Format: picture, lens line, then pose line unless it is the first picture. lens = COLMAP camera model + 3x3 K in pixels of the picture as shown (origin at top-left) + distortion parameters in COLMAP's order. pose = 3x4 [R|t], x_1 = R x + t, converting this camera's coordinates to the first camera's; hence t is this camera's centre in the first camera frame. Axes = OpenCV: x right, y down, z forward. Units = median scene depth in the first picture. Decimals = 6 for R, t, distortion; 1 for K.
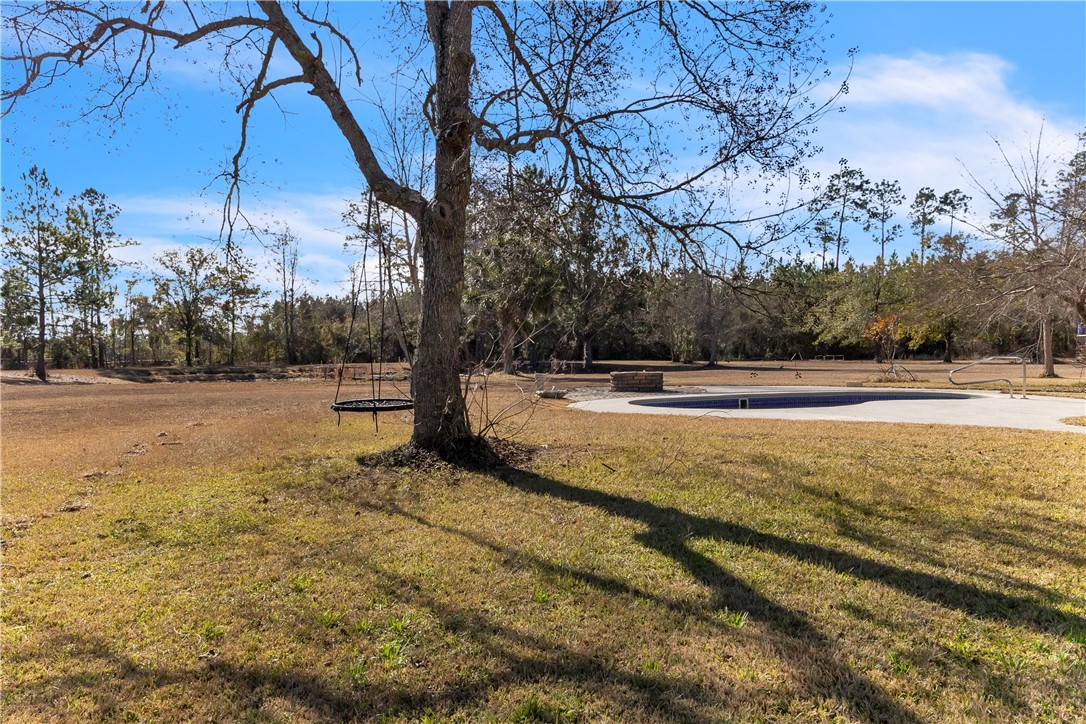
lens RADIAL K [[555.6, 0, 543.5], [0, 555.6, 385.2], [0, 0, 1]] dist [-0.000223, -0.000658]
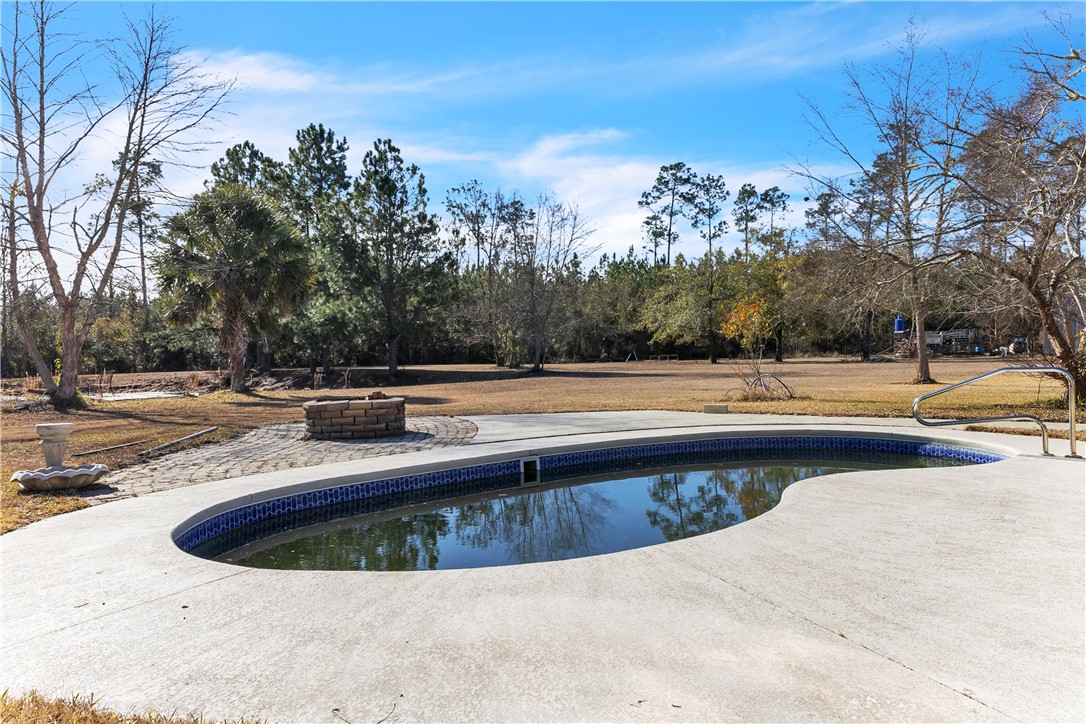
lens RADIAL K [[555.6, 0, 543.5], [0, 555.6, 385.2], [0, 0, 1]] dist [-0.000223, -0.000658]
pose [[0.964283, -0.029798, 0.263191, 0.064138], [0.030306, 0.999538, 0.002133, -0.010655], [-0.263133, 0.005919, 0.964741, 0.137703]]
